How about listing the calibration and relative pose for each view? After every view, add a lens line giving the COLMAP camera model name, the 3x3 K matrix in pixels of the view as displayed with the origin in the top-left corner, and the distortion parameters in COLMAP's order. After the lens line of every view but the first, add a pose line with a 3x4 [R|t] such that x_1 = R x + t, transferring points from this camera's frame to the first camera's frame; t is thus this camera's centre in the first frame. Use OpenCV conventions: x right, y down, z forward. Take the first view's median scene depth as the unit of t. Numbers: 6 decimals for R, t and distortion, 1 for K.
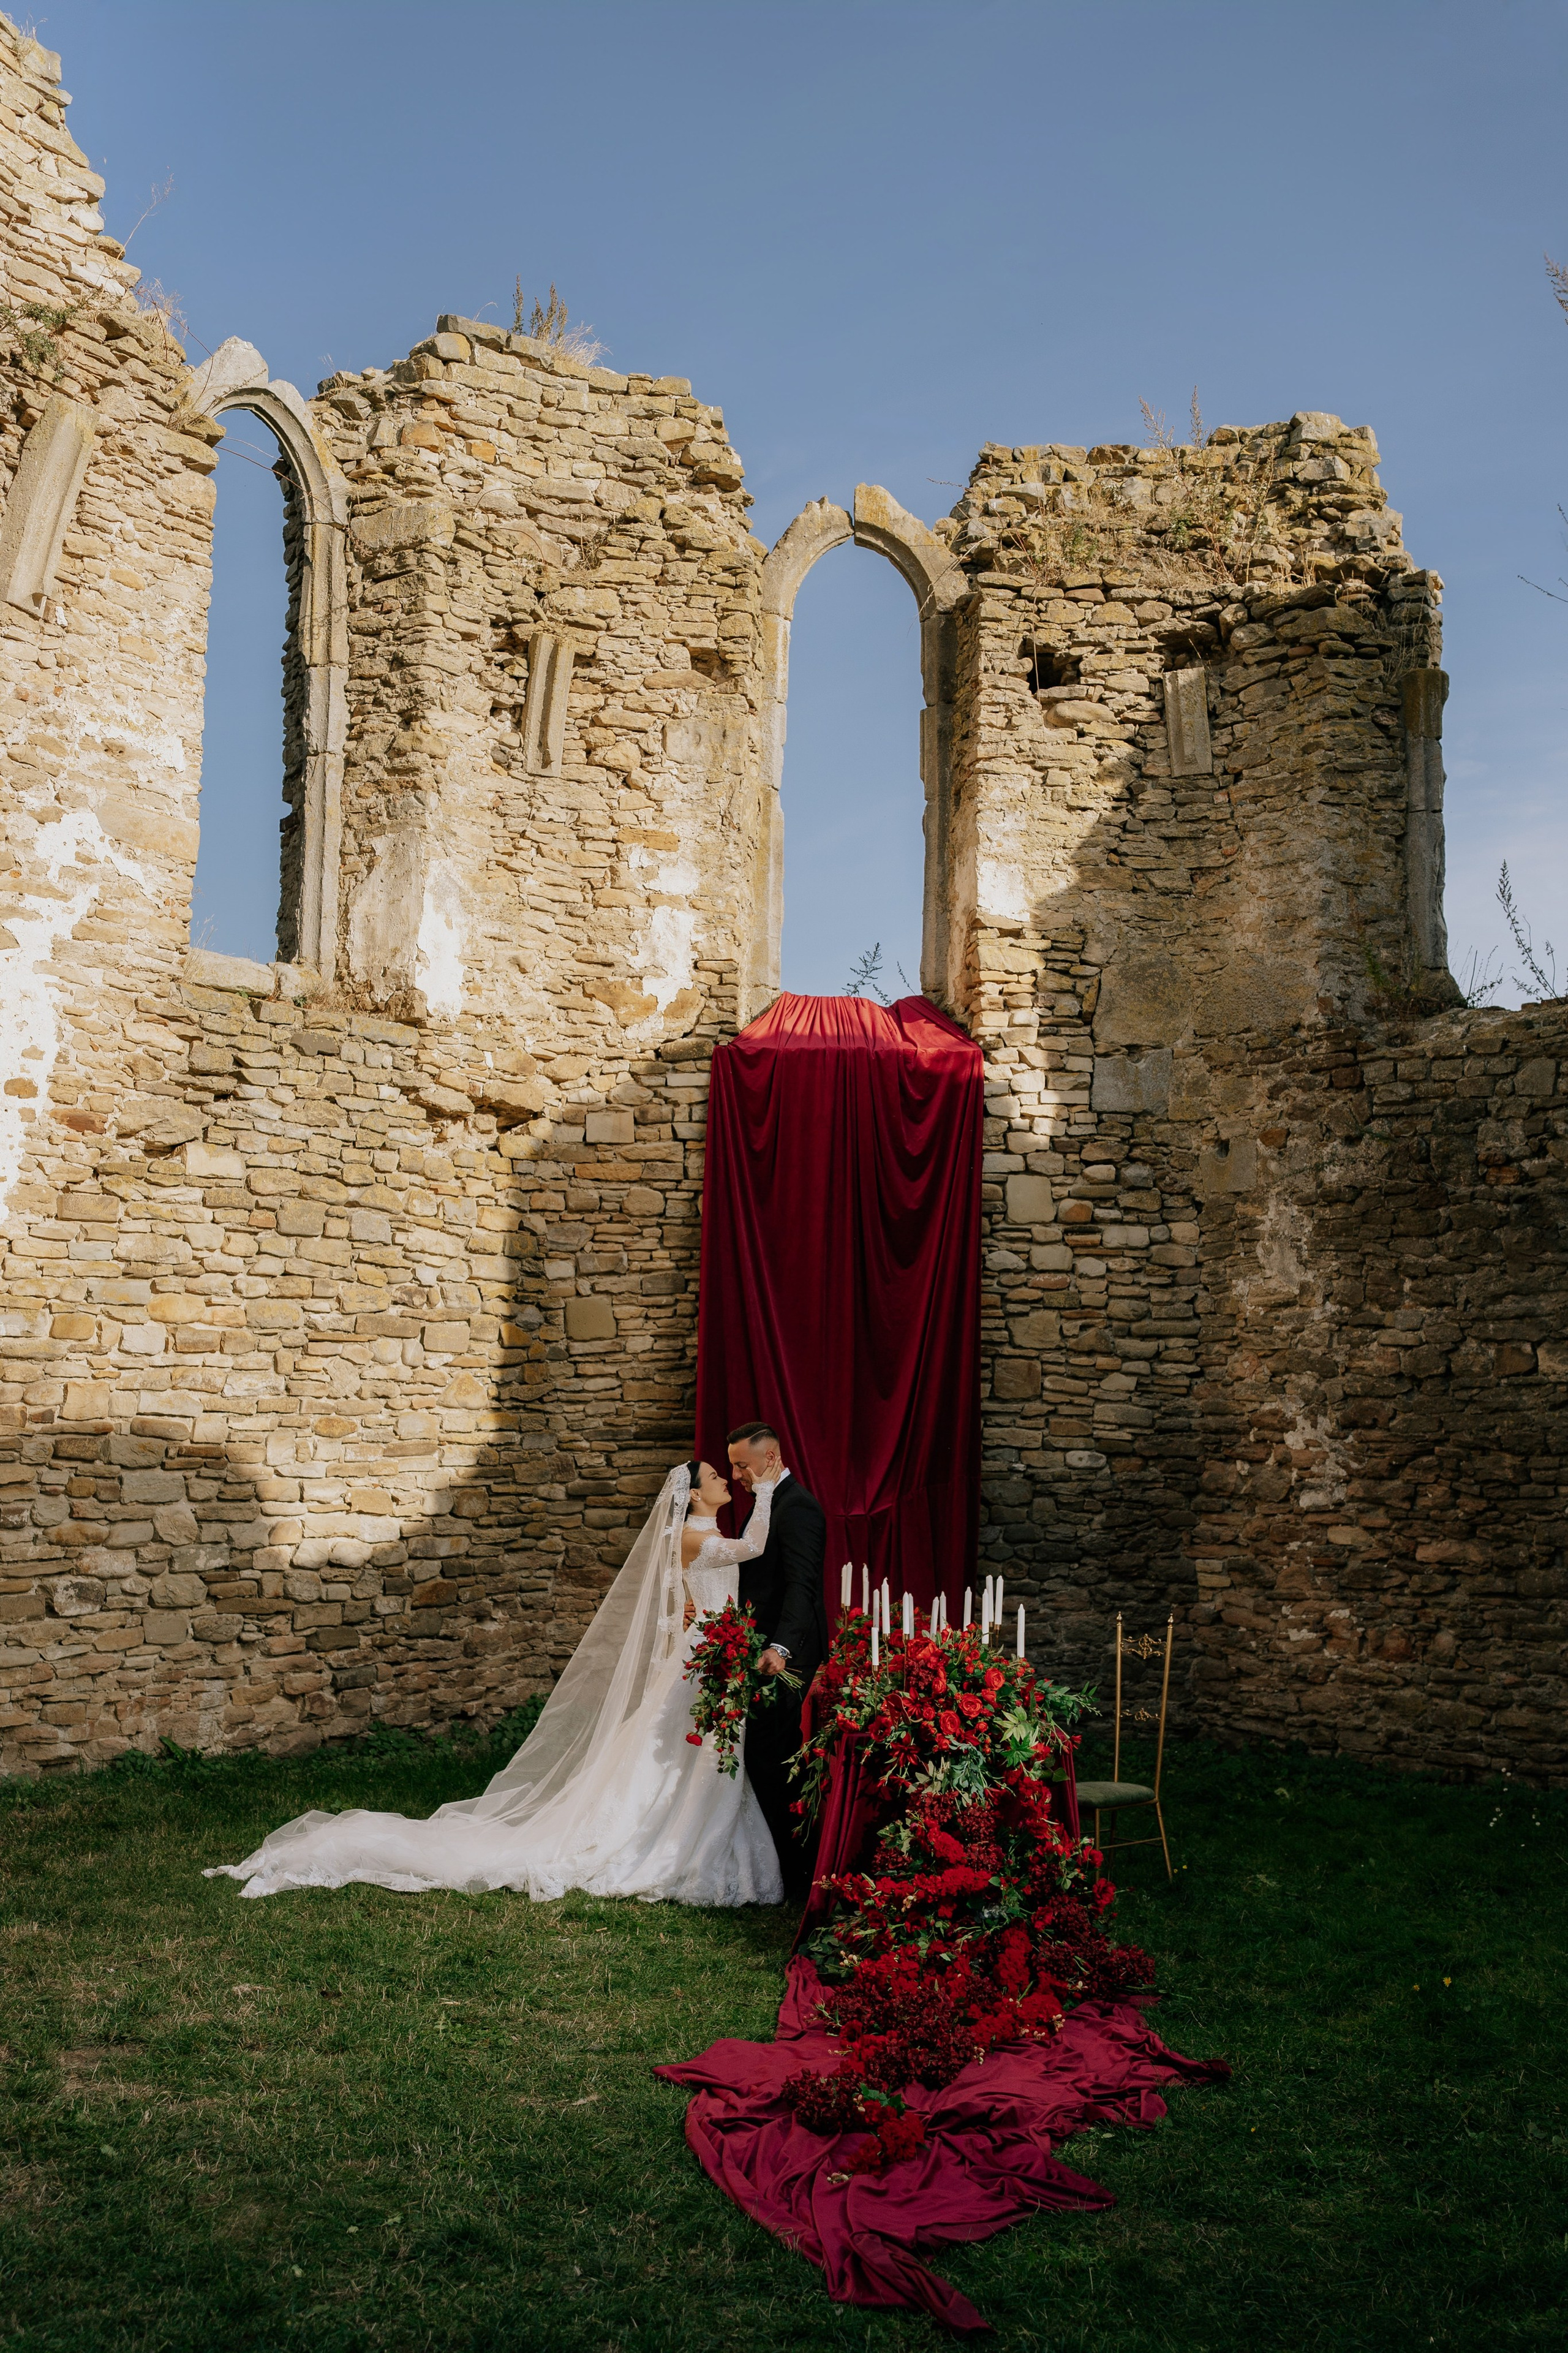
lens RADIAL K [[2250.5, 0, 786.4], [0, 2250.5, 1168.5], [0, 0, 1]] dist [-0.047182, 0.140280]
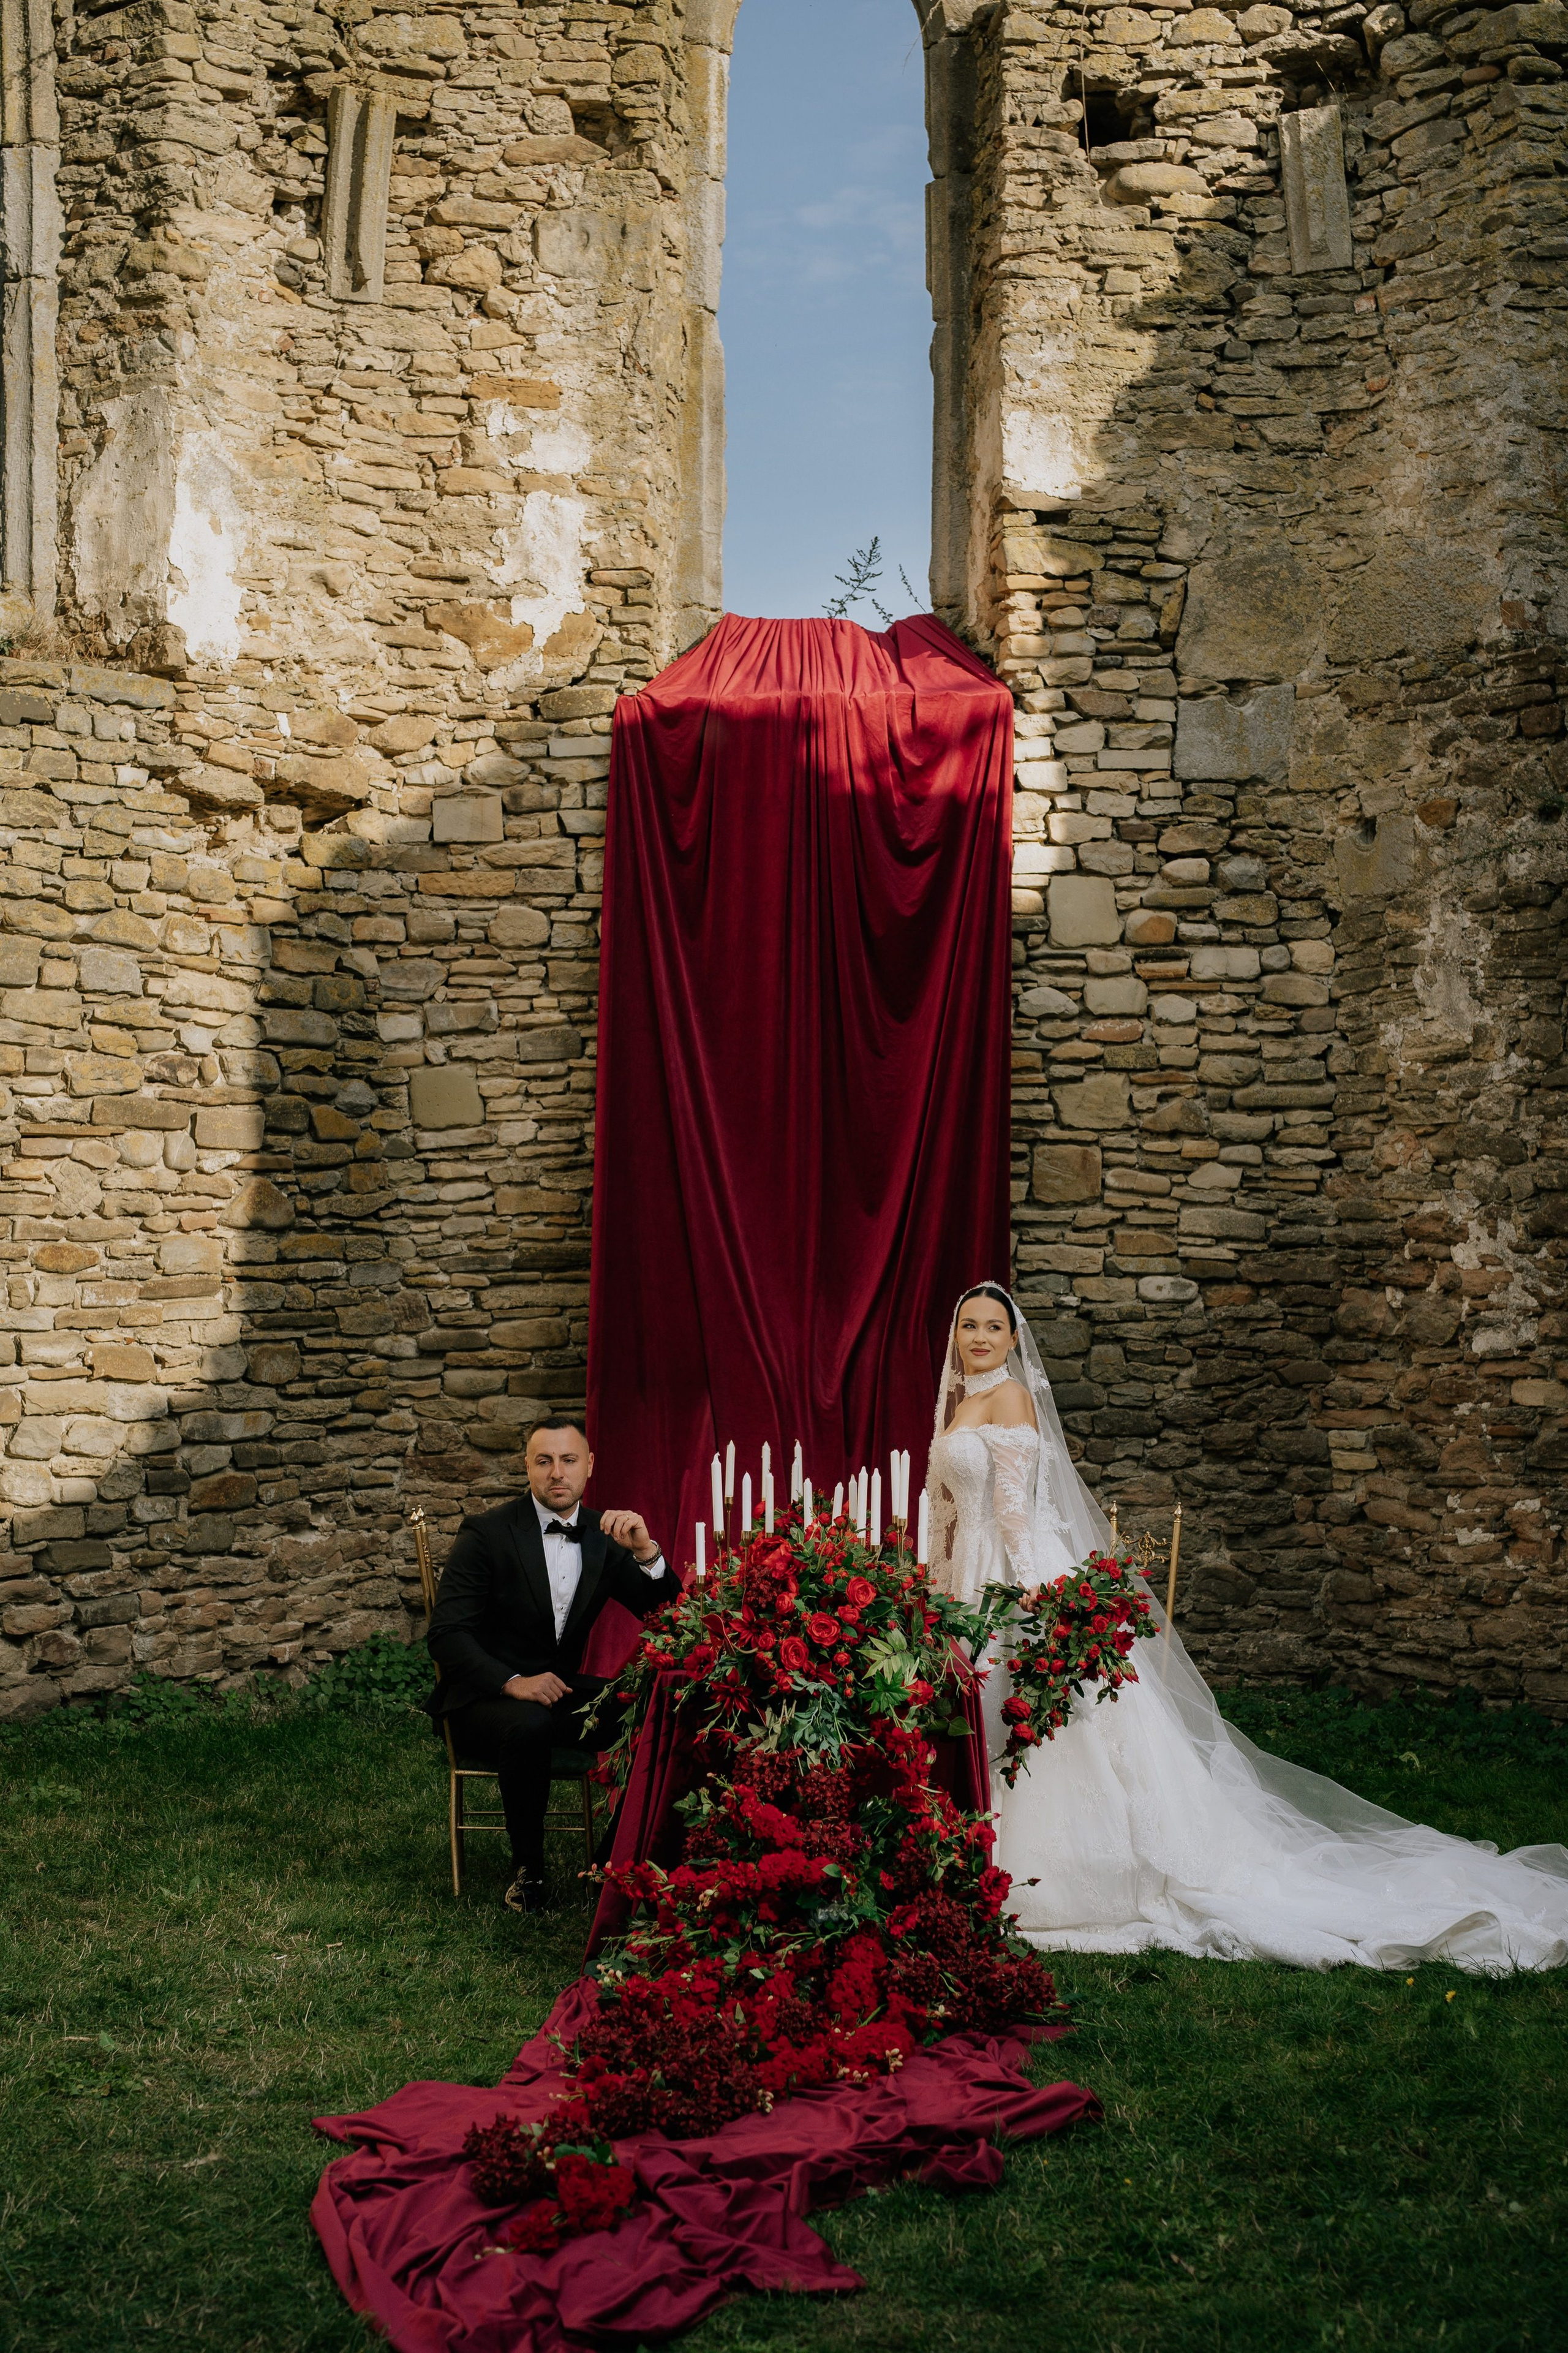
lens RADIAL K [[3326.5, 0, 790.4], [0, 3326.5, 1176.0], [0, 0, 1]] dist [-0.052039, 0.228674]
pose [[0.998637, -0.017209, -0.049283, 0.068711], [0.021547, 0.995808, 0.088890, 0.002113], [0.047547, -0.089831, 0.994821, -0.015447]]
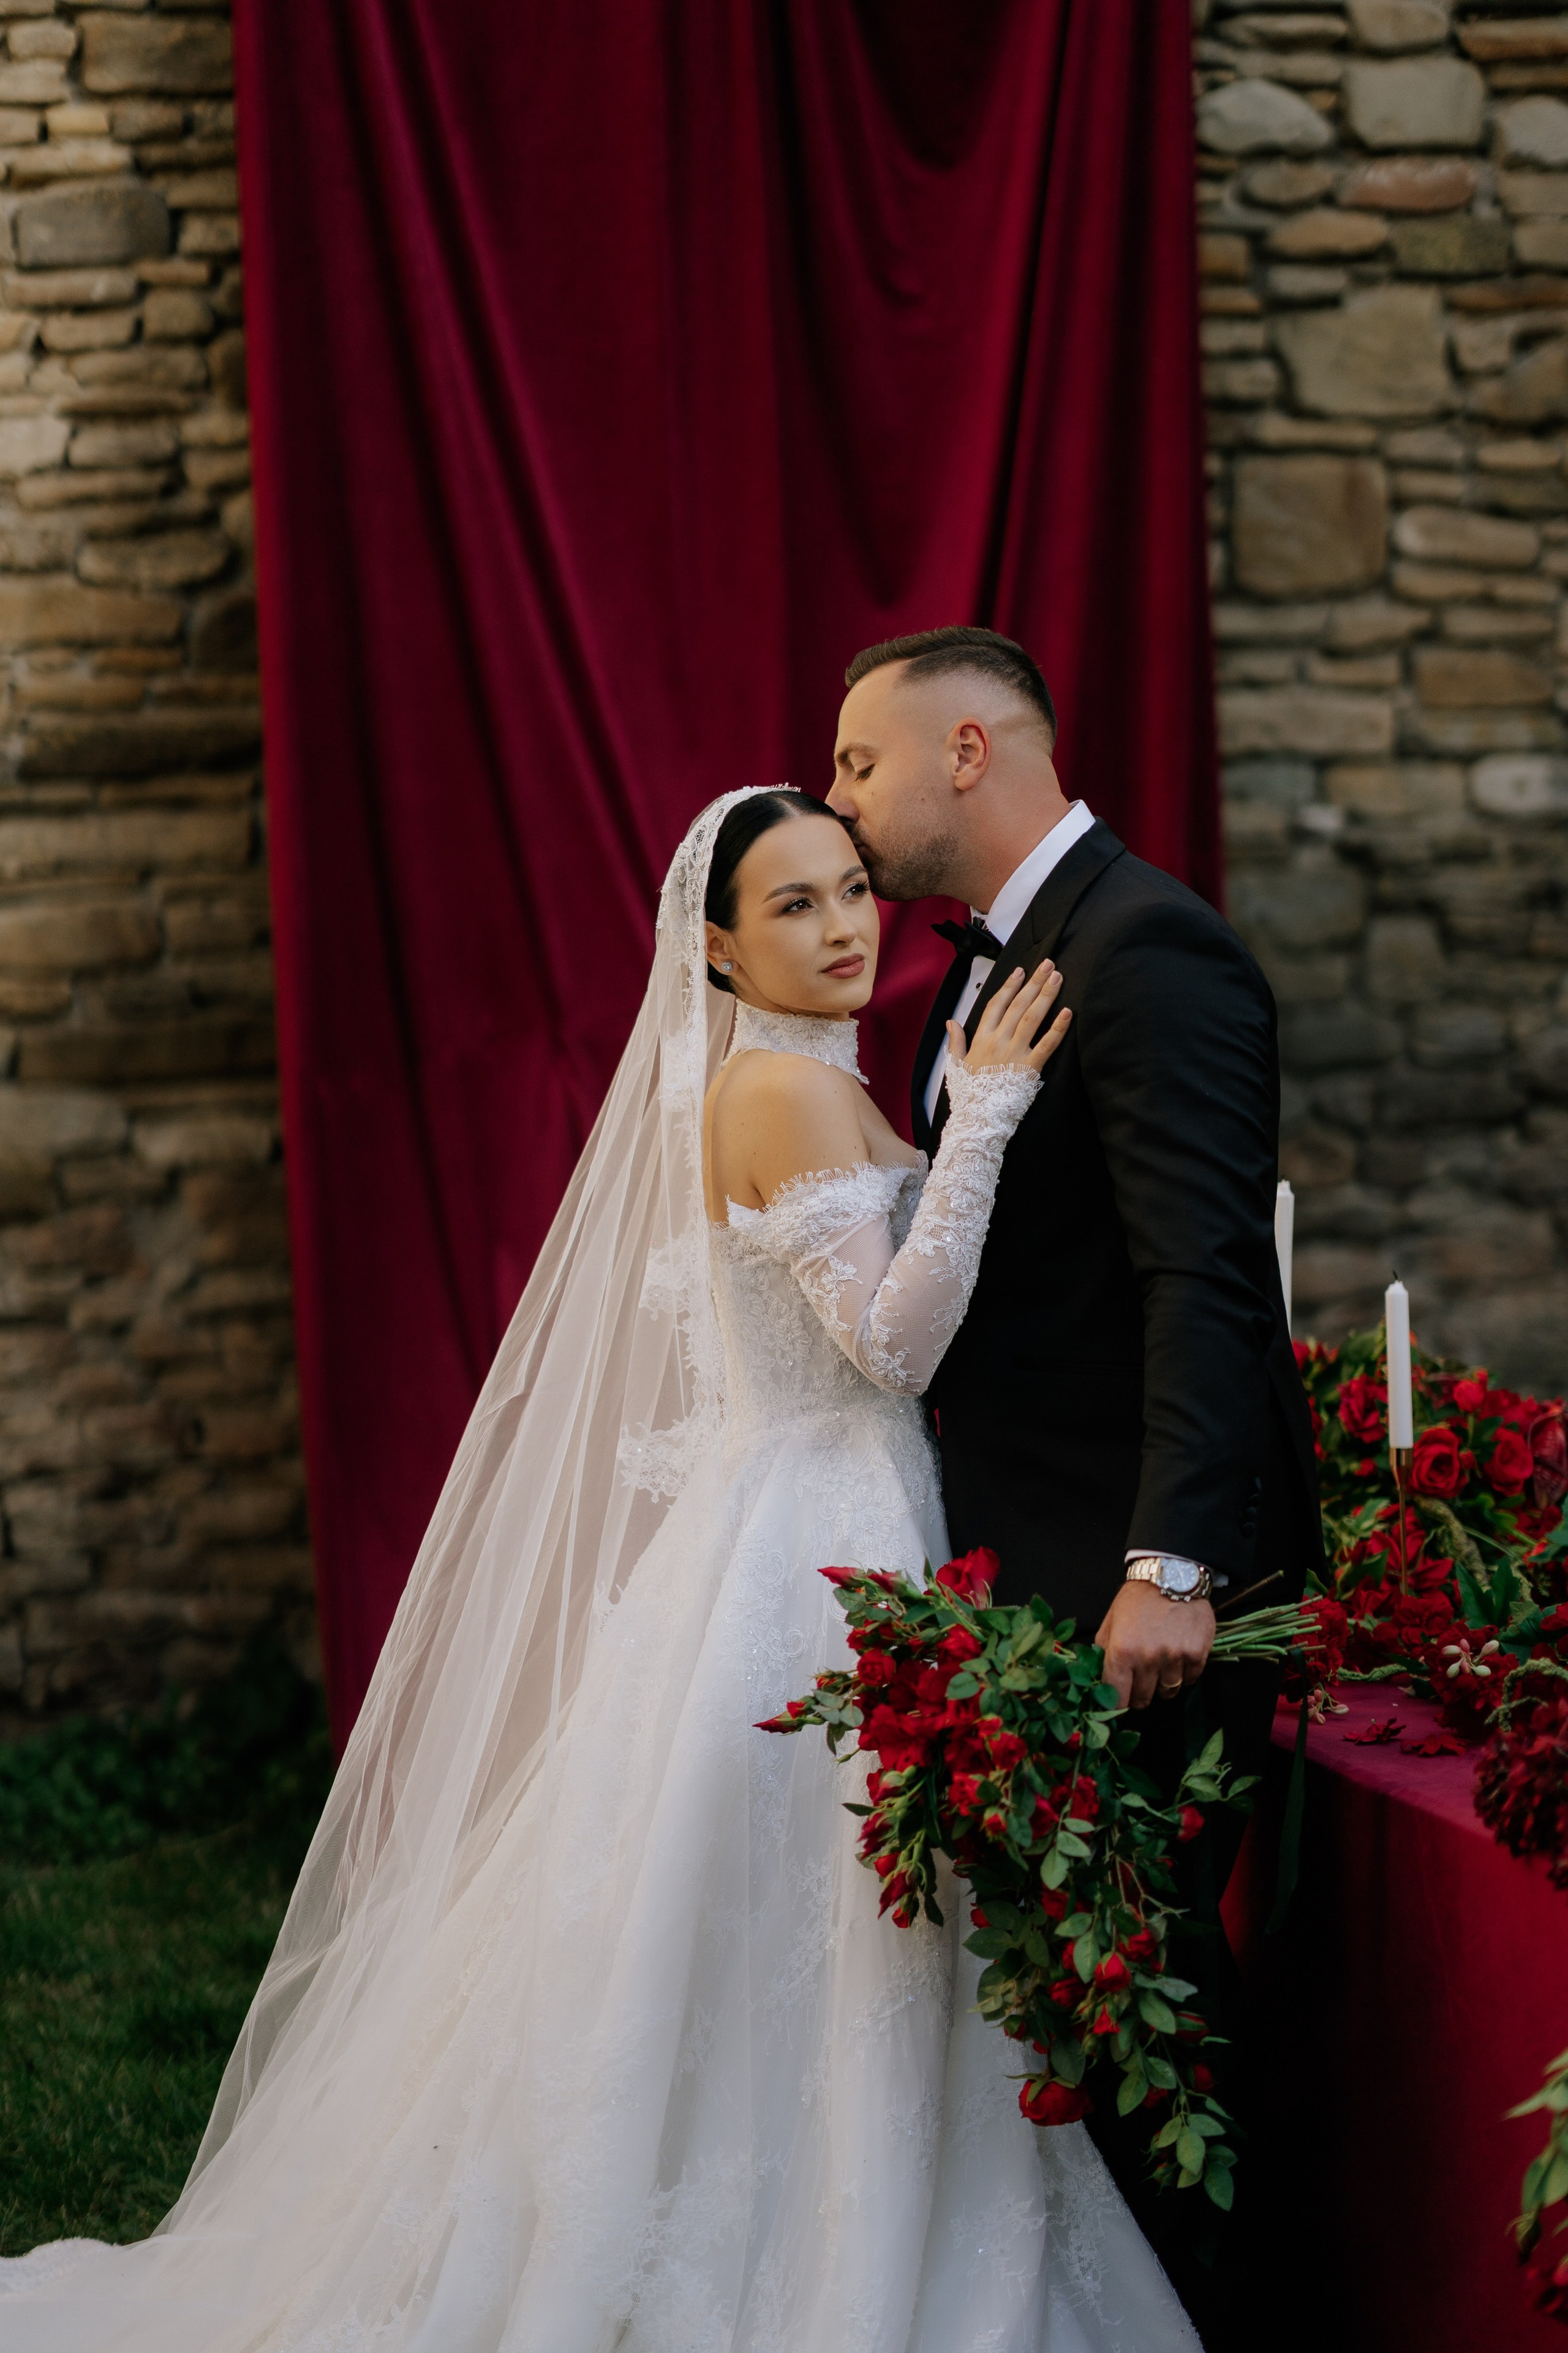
lens RADIAL K [[5635.3, 0, 754.9], [0, 5635.3, 1173.6], [0, 0, 1]] dist [0.140955, 0.018171]
pose [[0.987567, -0.050901, 0.148727, -0.084364], [0.021956, 0.981514, 0.190127, 0.034540], [-0.155655, -0.184498, 0.970429, 0.276406]]
